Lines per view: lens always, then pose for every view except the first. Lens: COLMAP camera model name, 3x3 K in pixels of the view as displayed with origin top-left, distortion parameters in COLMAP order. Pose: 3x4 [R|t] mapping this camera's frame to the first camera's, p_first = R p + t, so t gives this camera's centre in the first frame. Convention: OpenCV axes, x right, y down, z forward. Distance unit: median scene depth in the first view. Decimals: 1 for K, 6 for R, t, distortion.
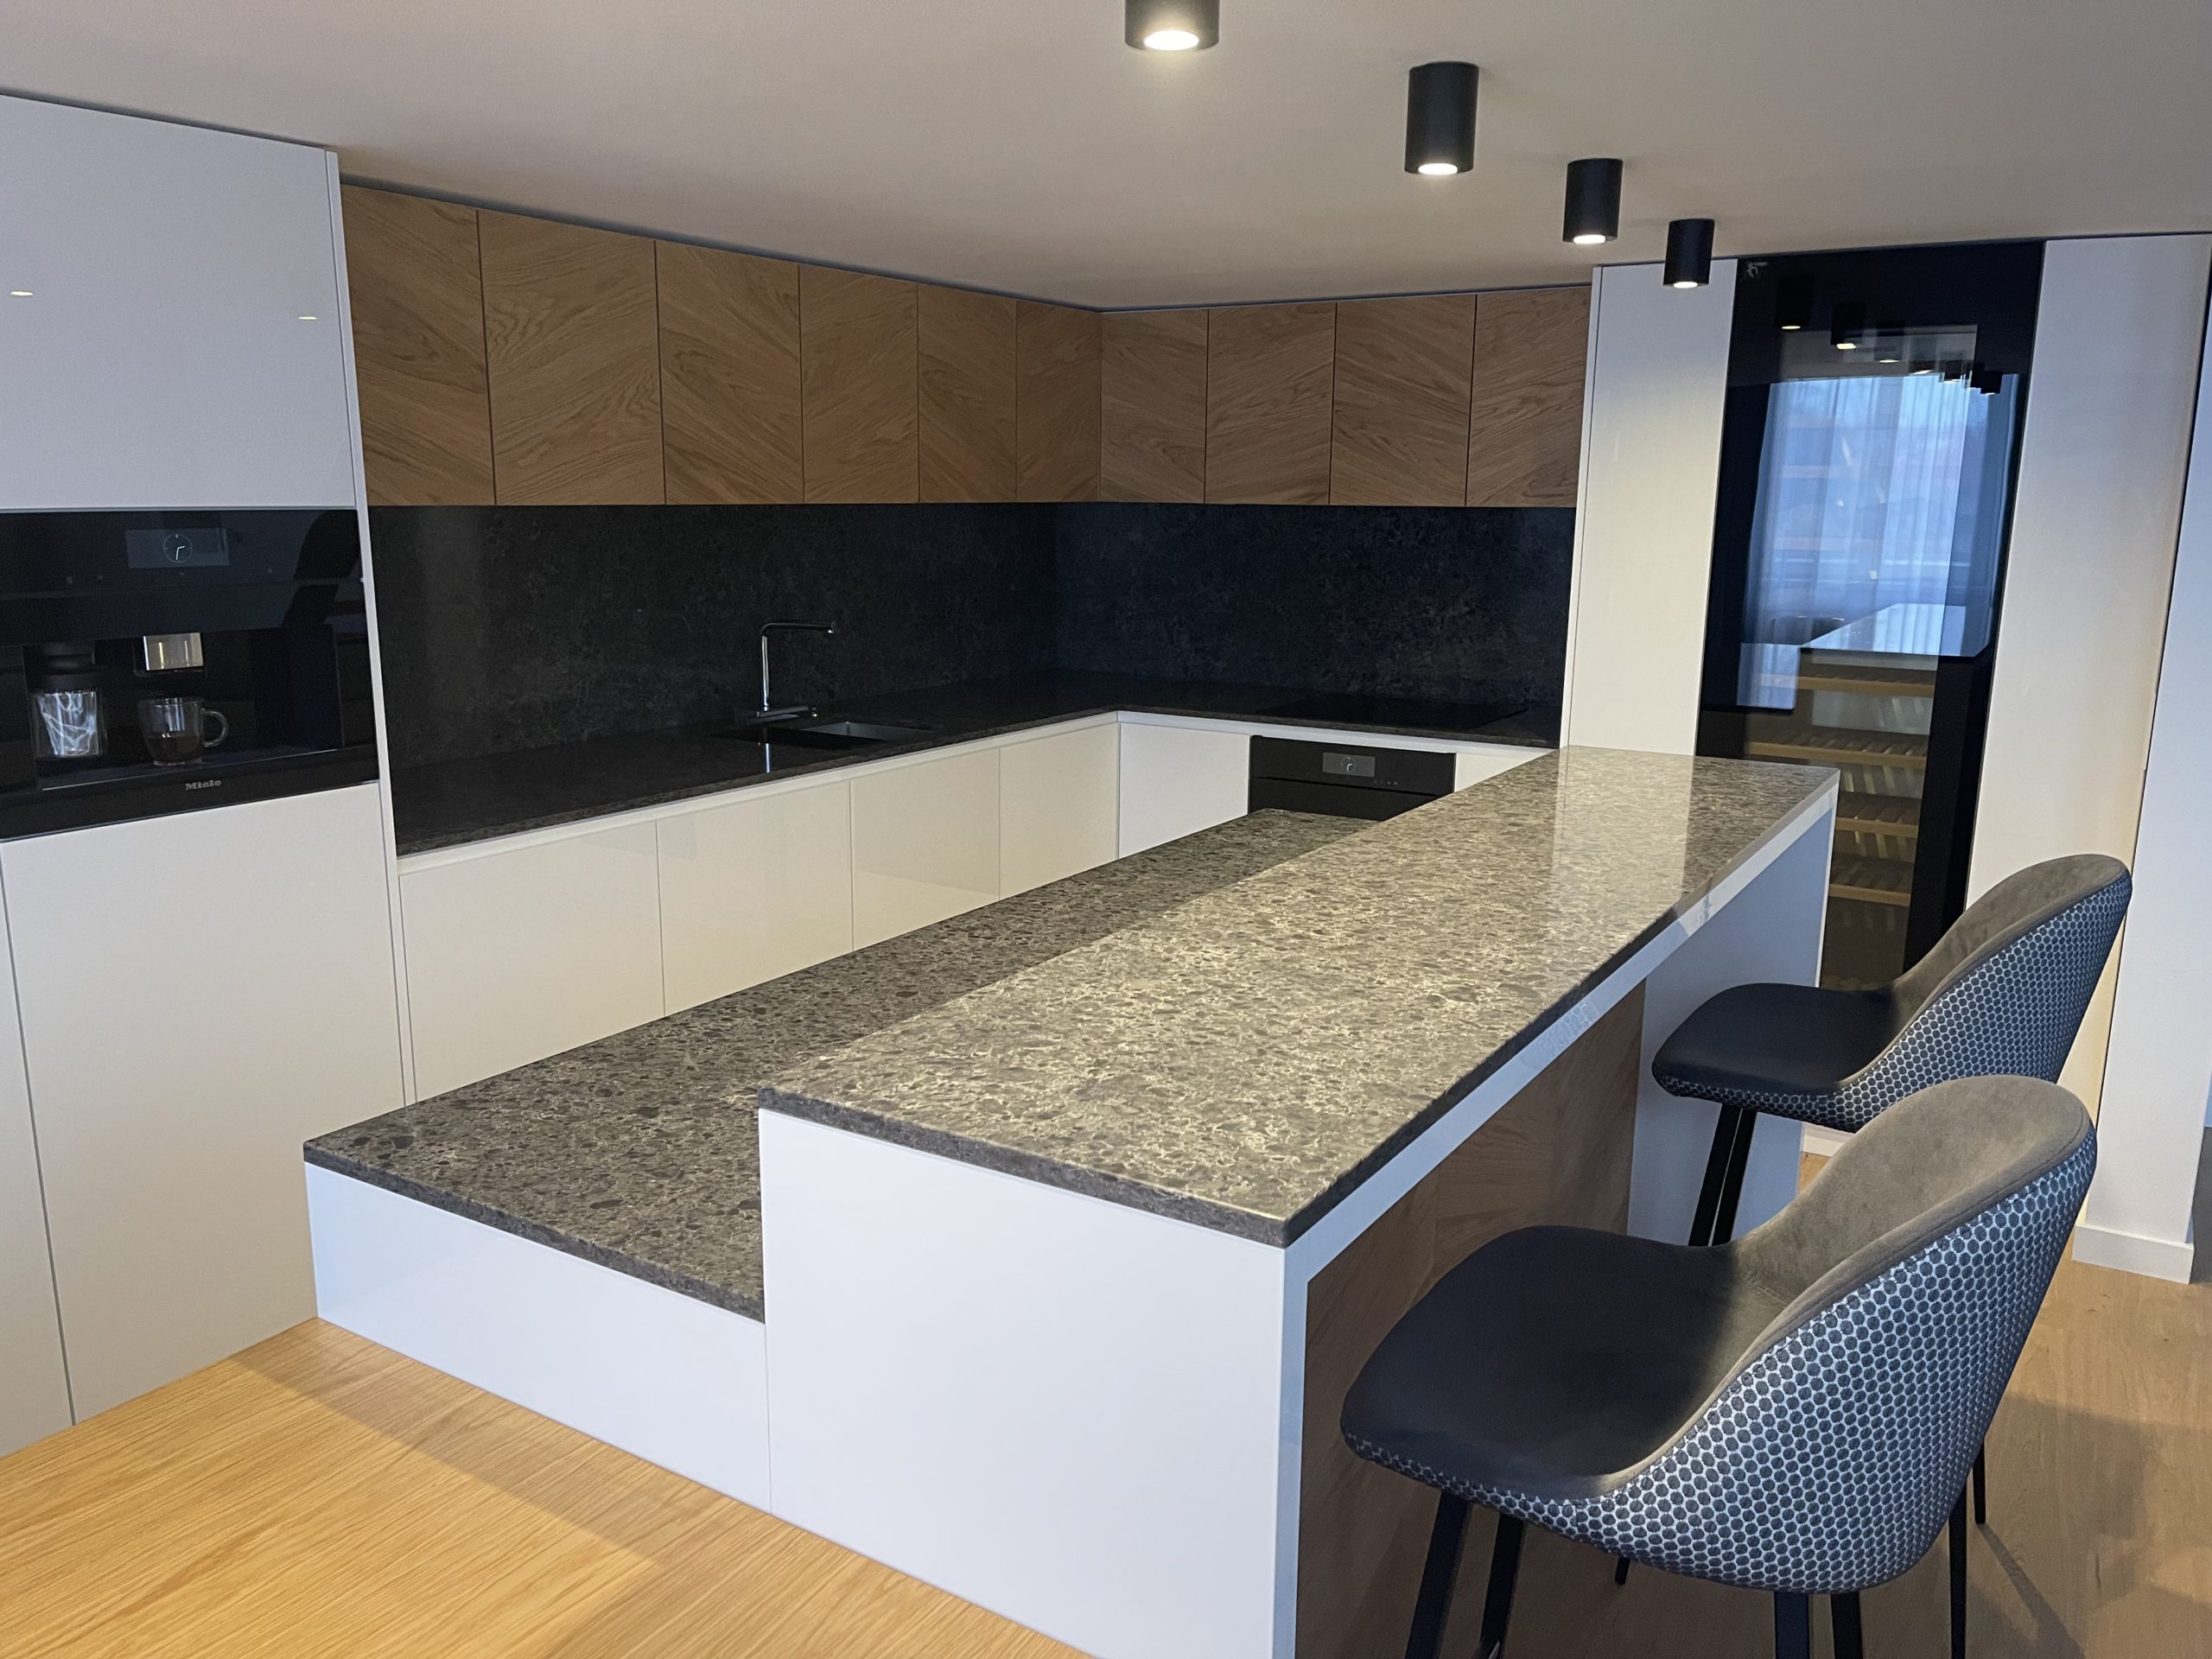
lens RADIAL K [[1667.2, 0, 1107.3], [0, 1667.2, 835.0], [0, 0, 1]] dist [0.040911, -0.037307]
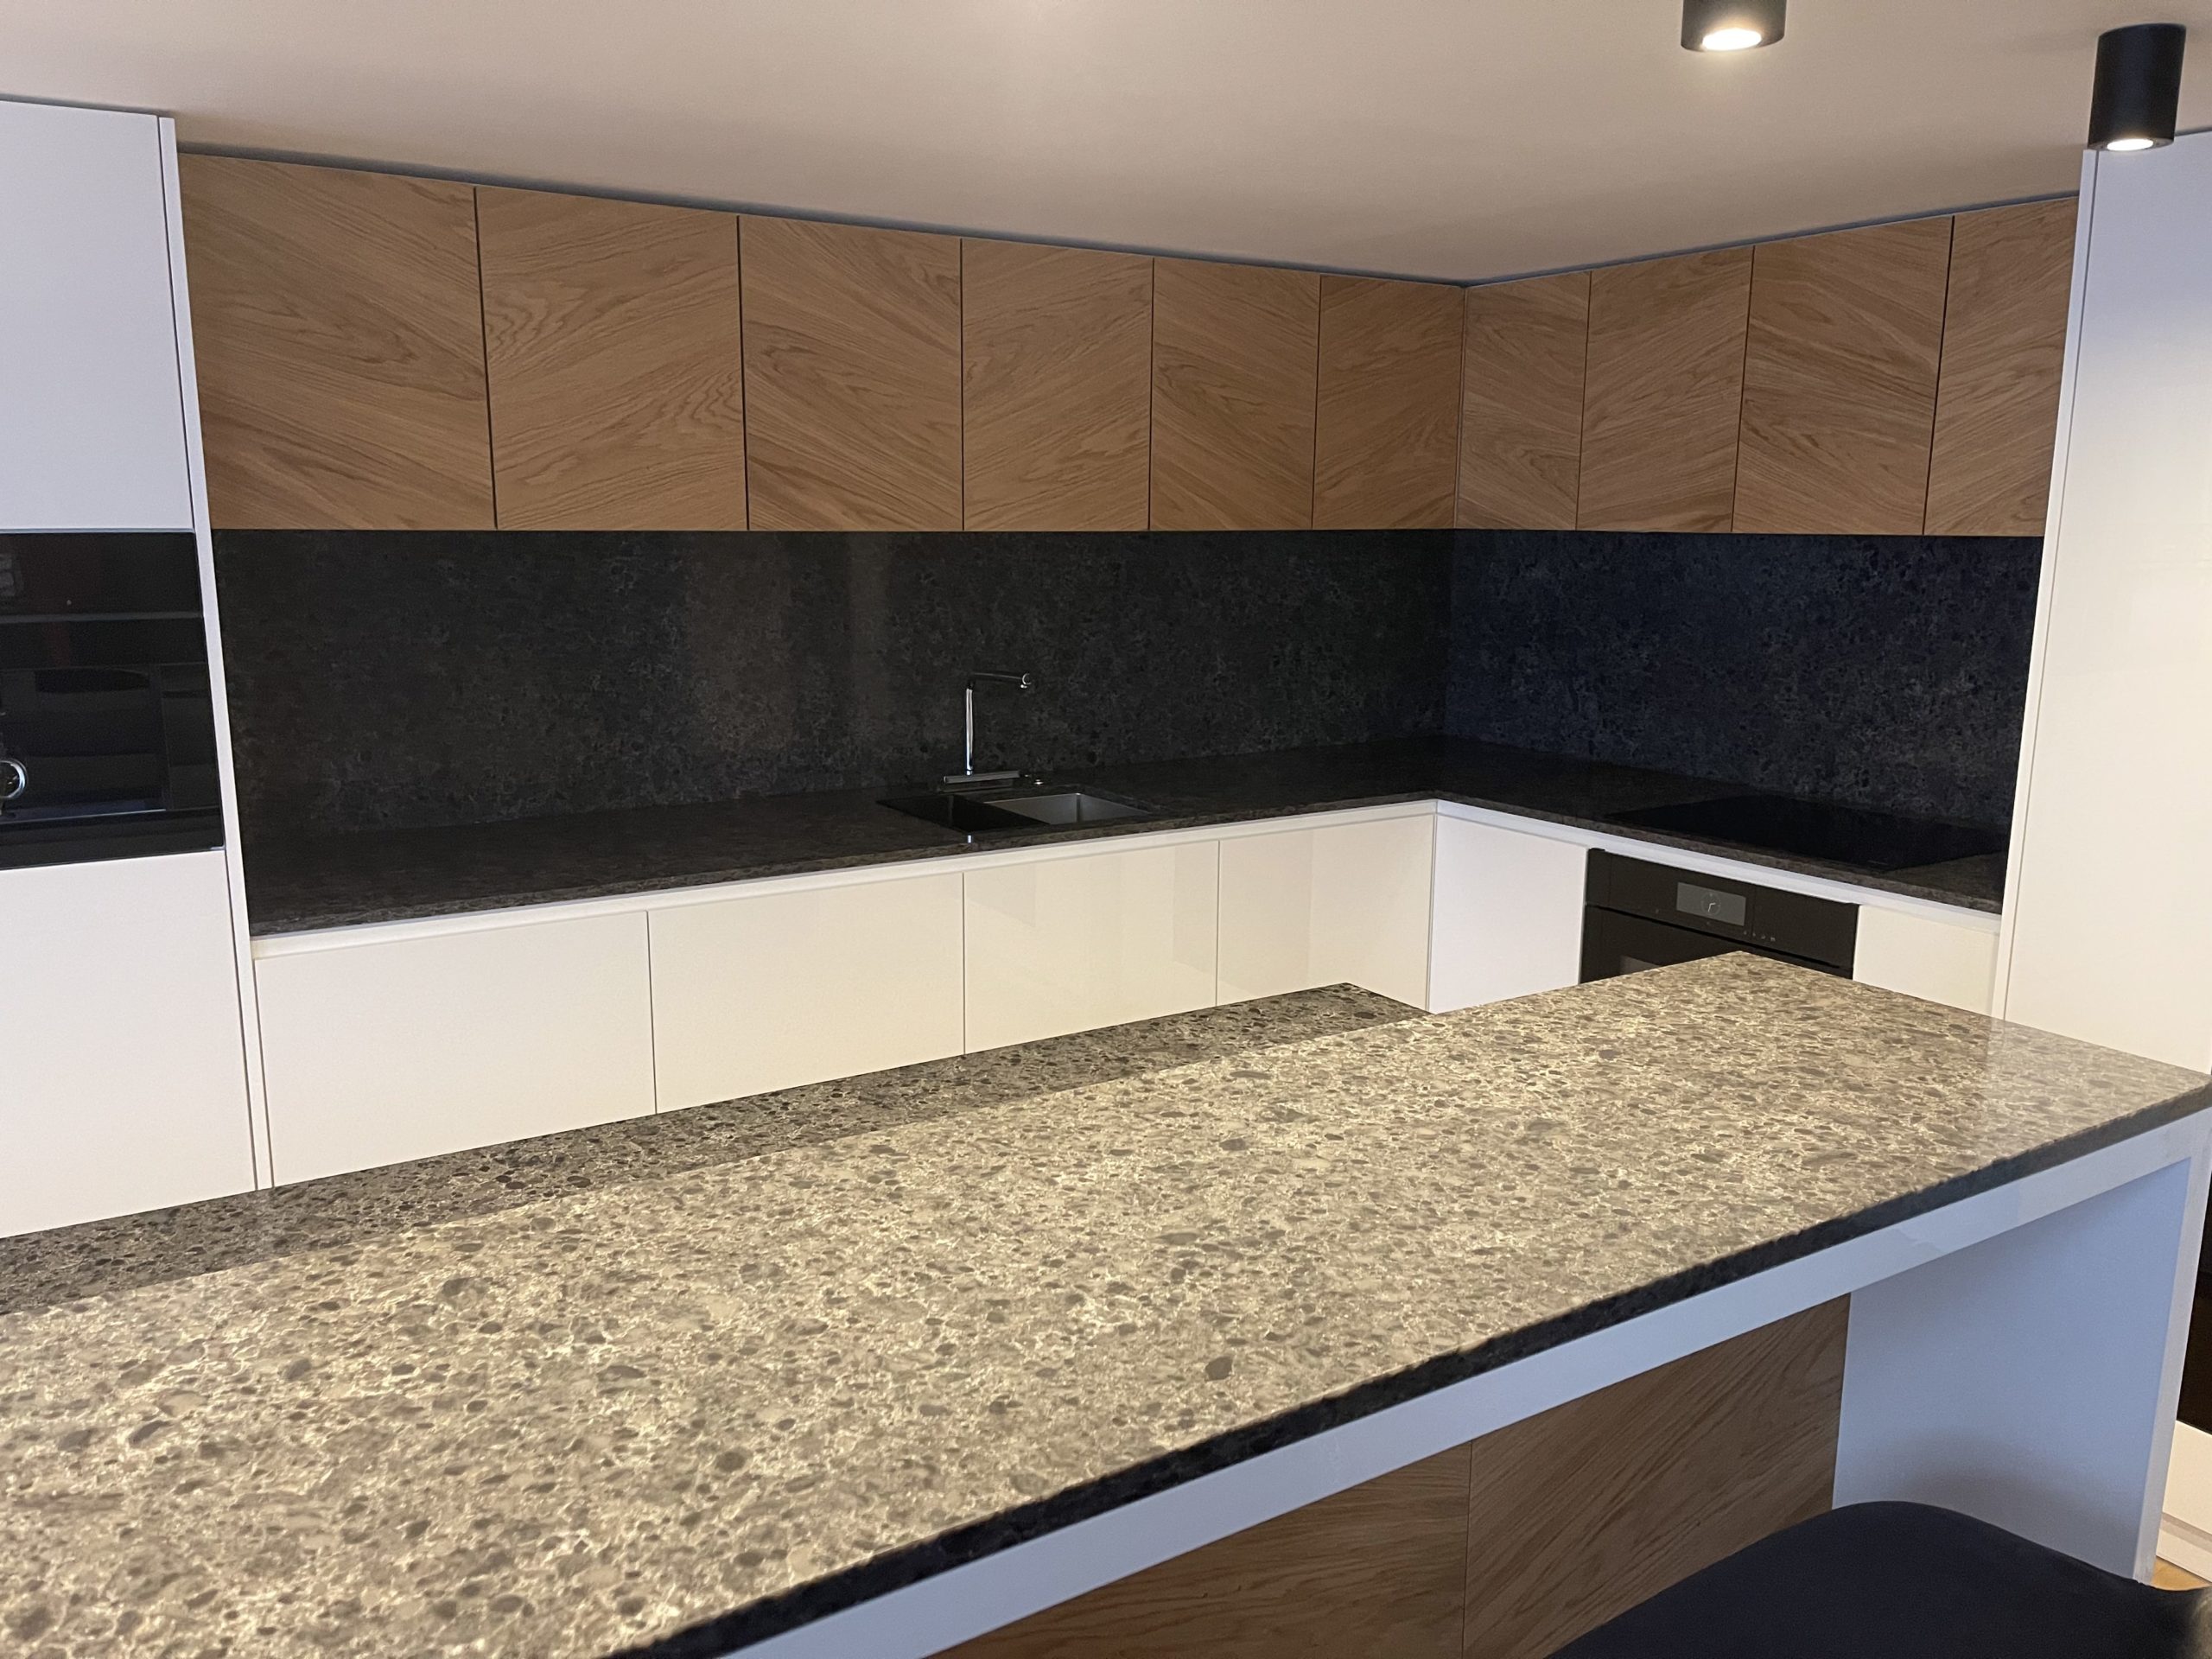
lens RADIAL K [[1667.2, 0, 1112.8], [0, 1667.2, 821.2], [0, 0, 1]] dist [0.040911, -0.037307]
pose [[0.903322, 0.075078, -0.422342, 0.222690], [-0.086059, 0.996266, -0.006965, -0.052427], [0.420242, 0.042638, 0.906410, 0.272597]]
